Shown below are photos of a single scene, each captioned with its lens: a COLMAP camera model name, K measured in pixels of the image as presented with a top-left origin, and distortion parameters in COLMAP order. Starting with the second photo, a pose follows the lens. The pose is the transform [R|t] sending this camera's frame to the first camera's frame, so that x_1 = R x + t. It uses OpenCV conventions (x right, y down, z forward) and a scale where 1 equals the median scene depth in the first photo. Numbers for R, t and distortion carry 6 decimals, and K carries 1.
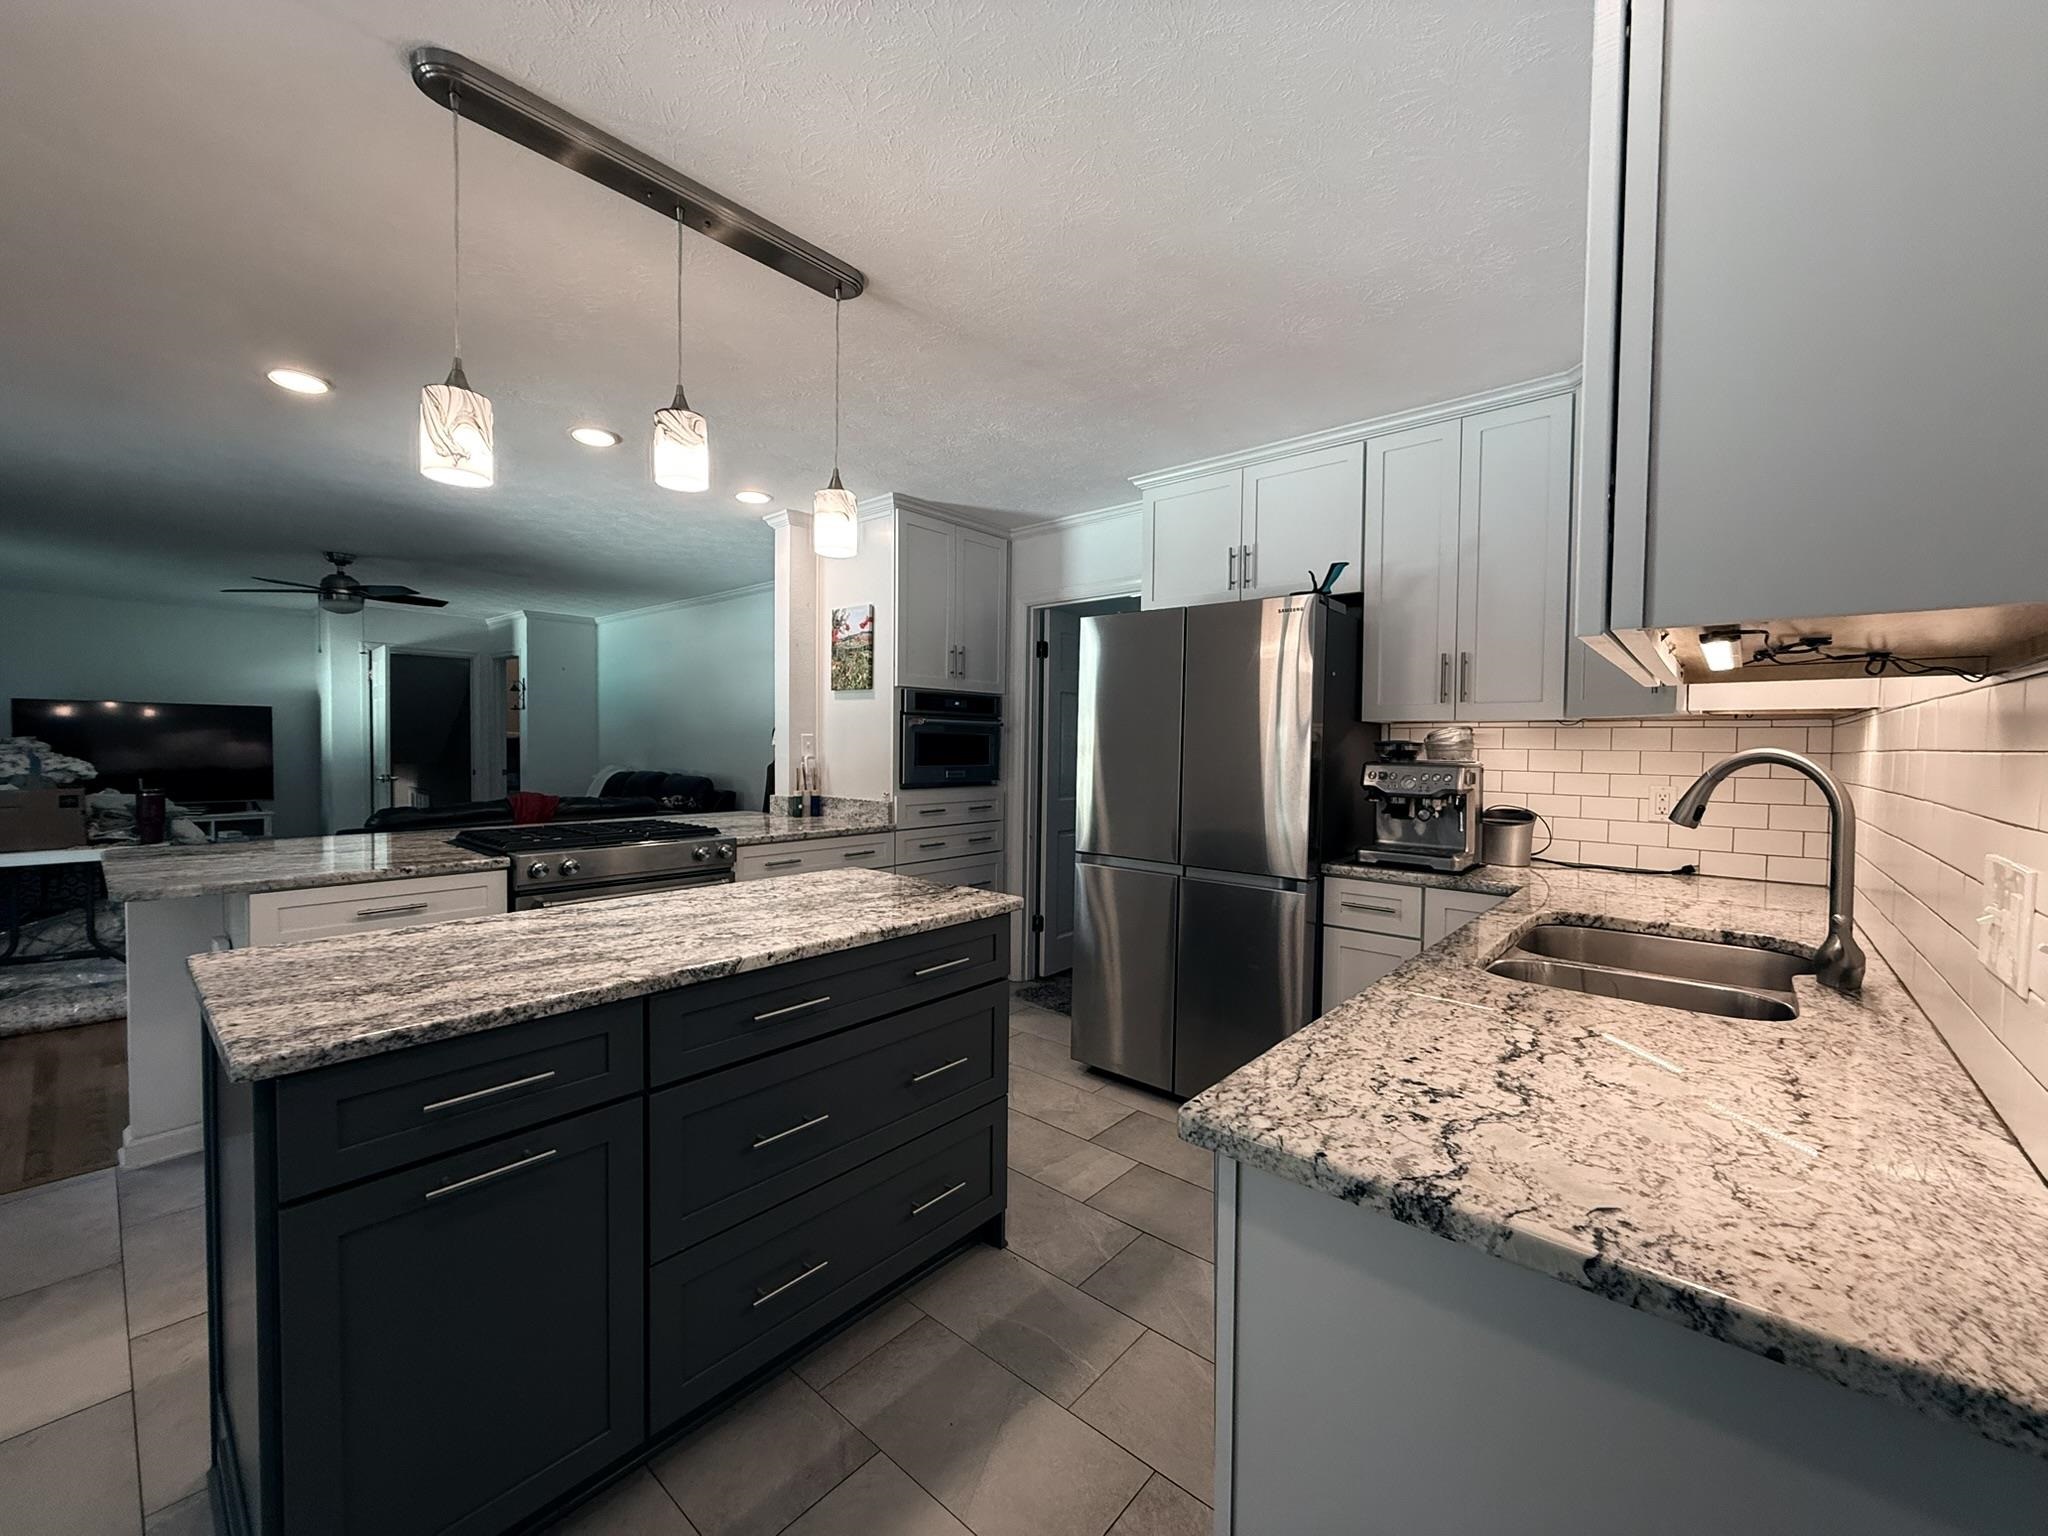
lens RADIAL K [[813.5, 0, 1018.2], [0, 813.5, 769.3], [0, 0, 1]] dist [-0.000255, 0.000107]
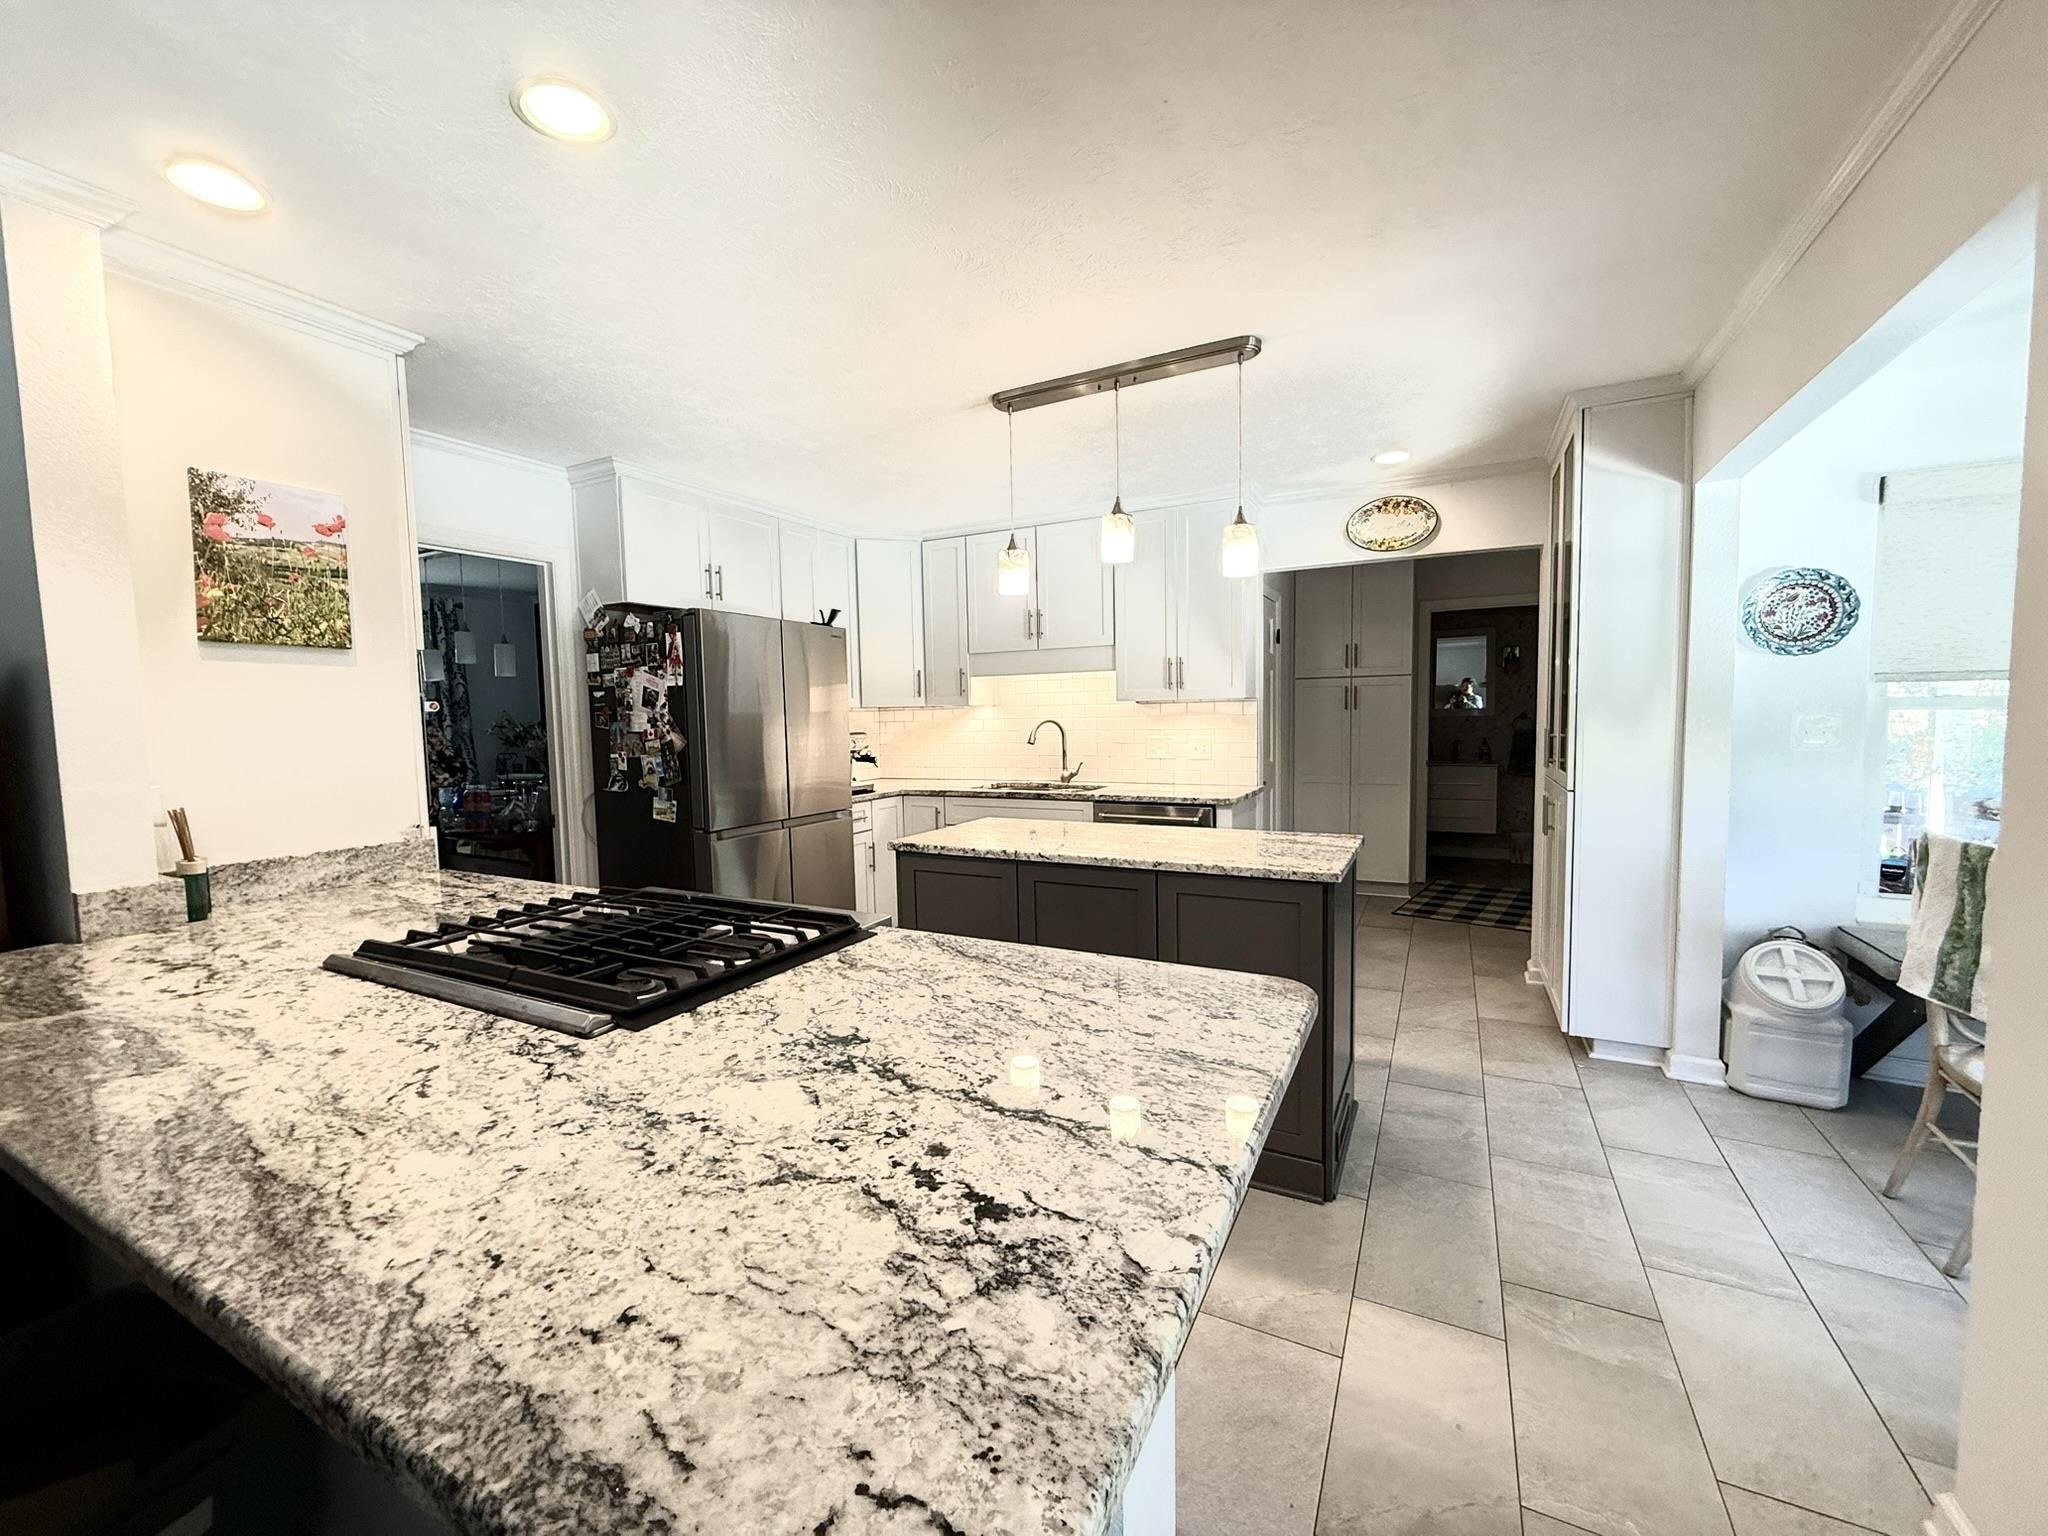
lens RADIAL K [[813.5, 0, 1018.2], [0, 813.5, 769.3], [0, 0, 1]] dist [-0.000255, 0.000107]
pose [[-0.229997, -0.075043, 0.970294, -0.839216], [0.048975, 0.994867, 0.088553, -0.043451], [-0.971958, 0.067888, -0.225142, 0.685833]]
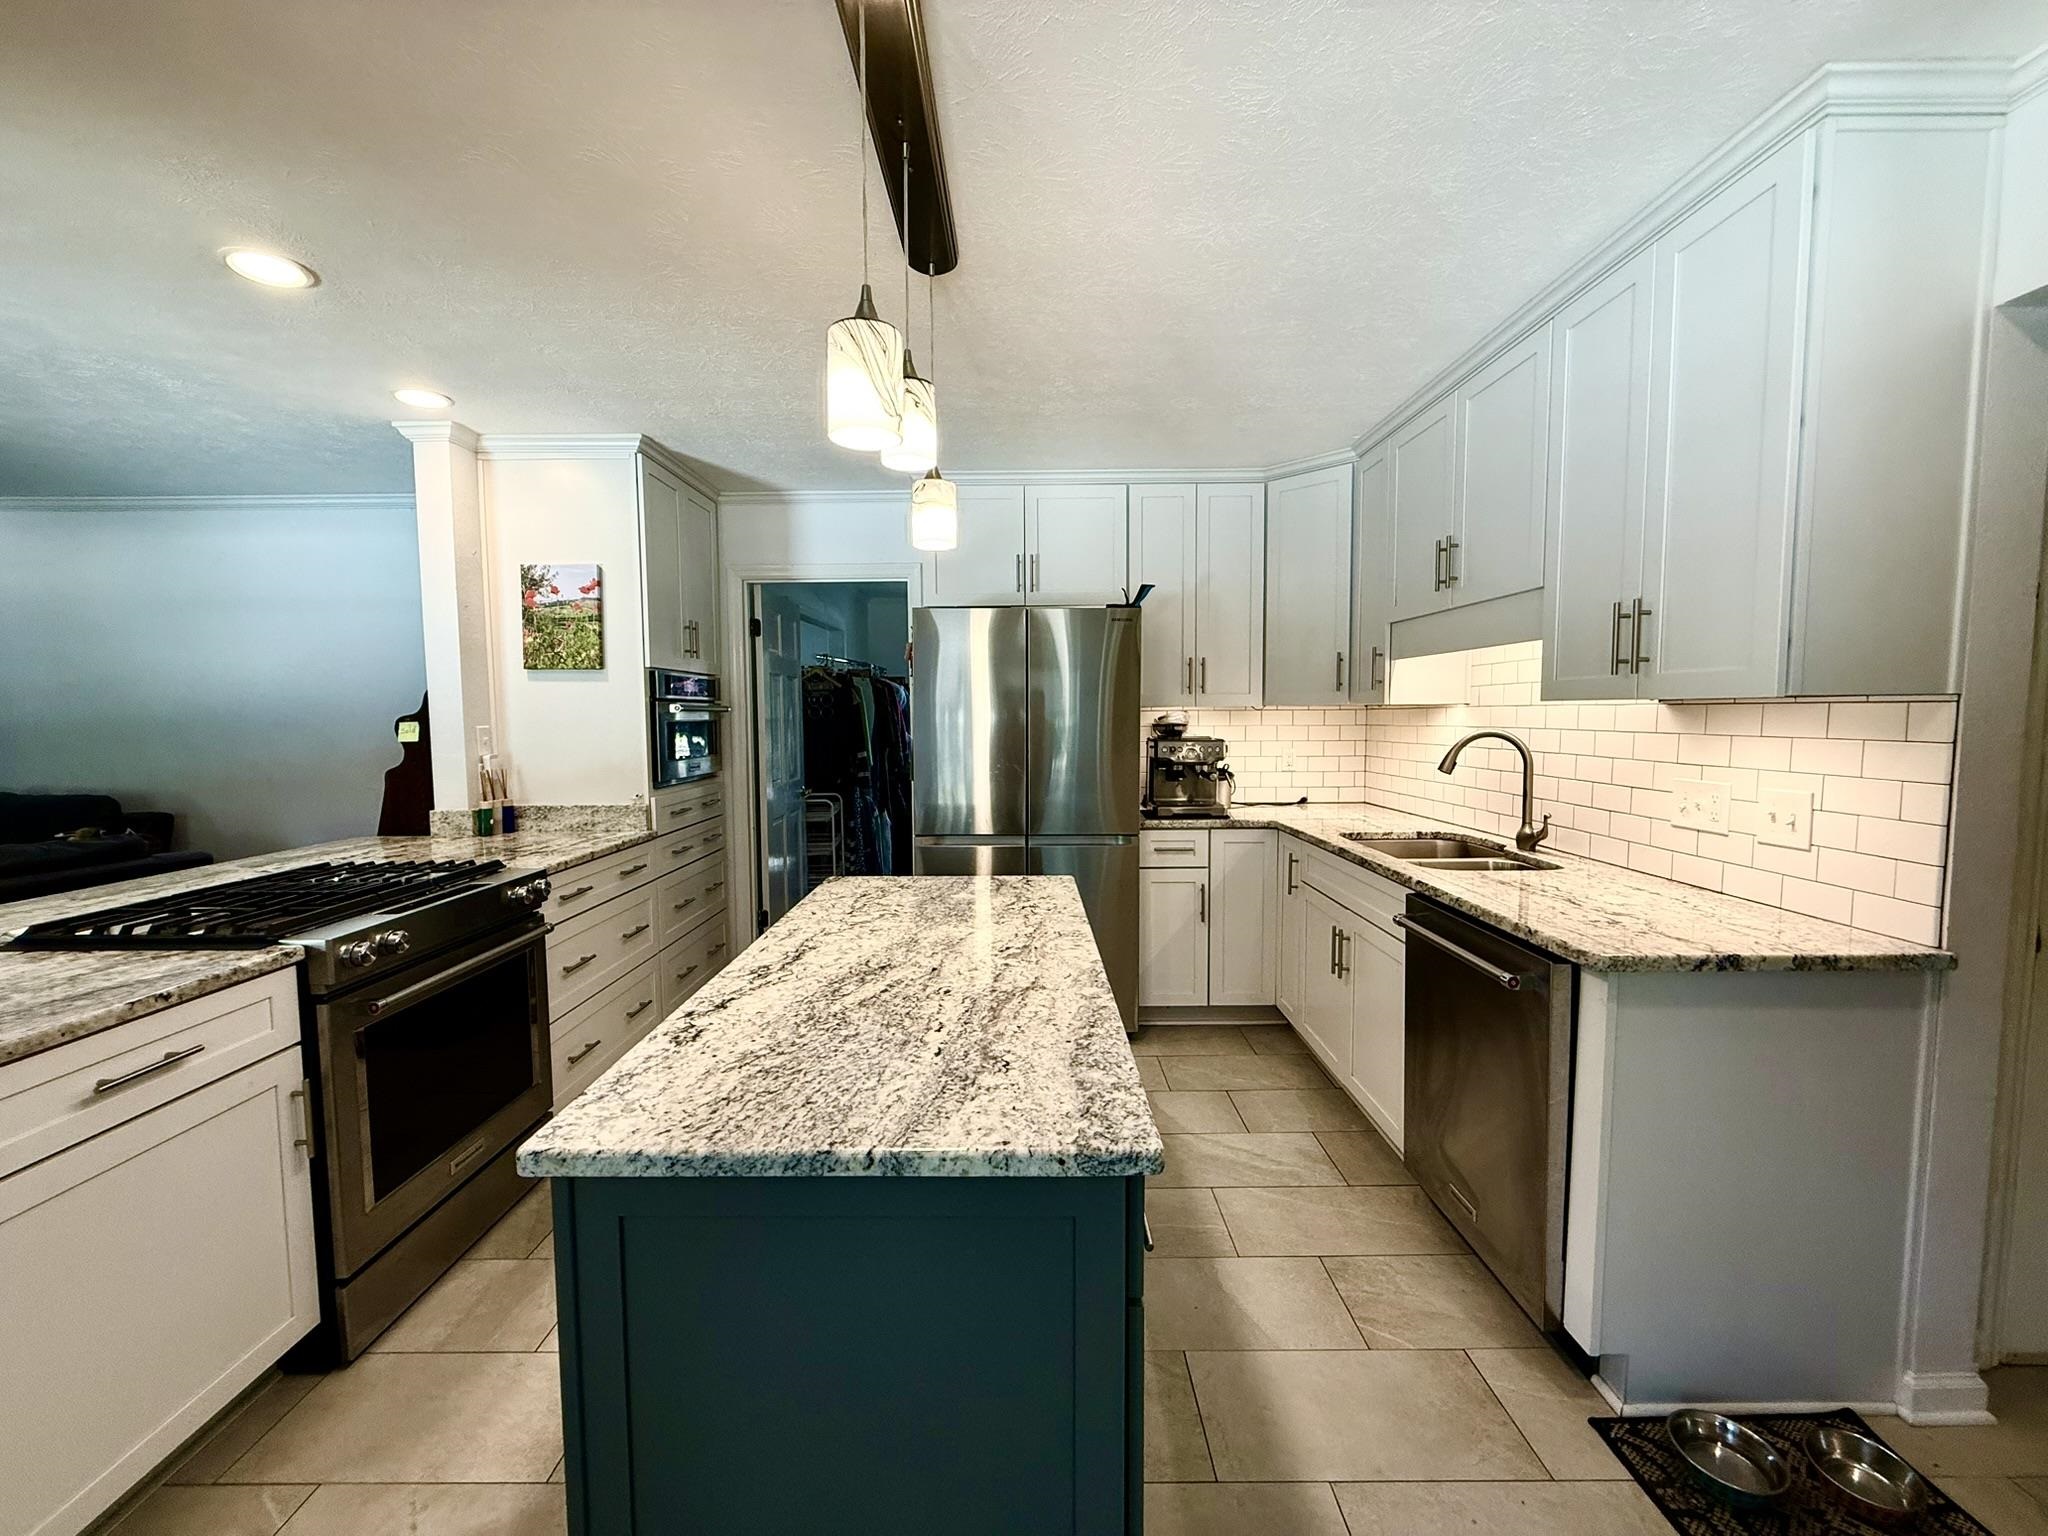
lens RADIAL K [[813.5, 0, 1018.2], [0, 813.5, 769.3], [0, 0, 1]] dist [-0.000255, 0.000107]
pose [[0.755621, -0.062767, 0.651995, -0.404961], [0.037234, 0.997905, 0.052916, -0.026390], [-0.653950, -0.015707, 0.756374, 0.108742]]
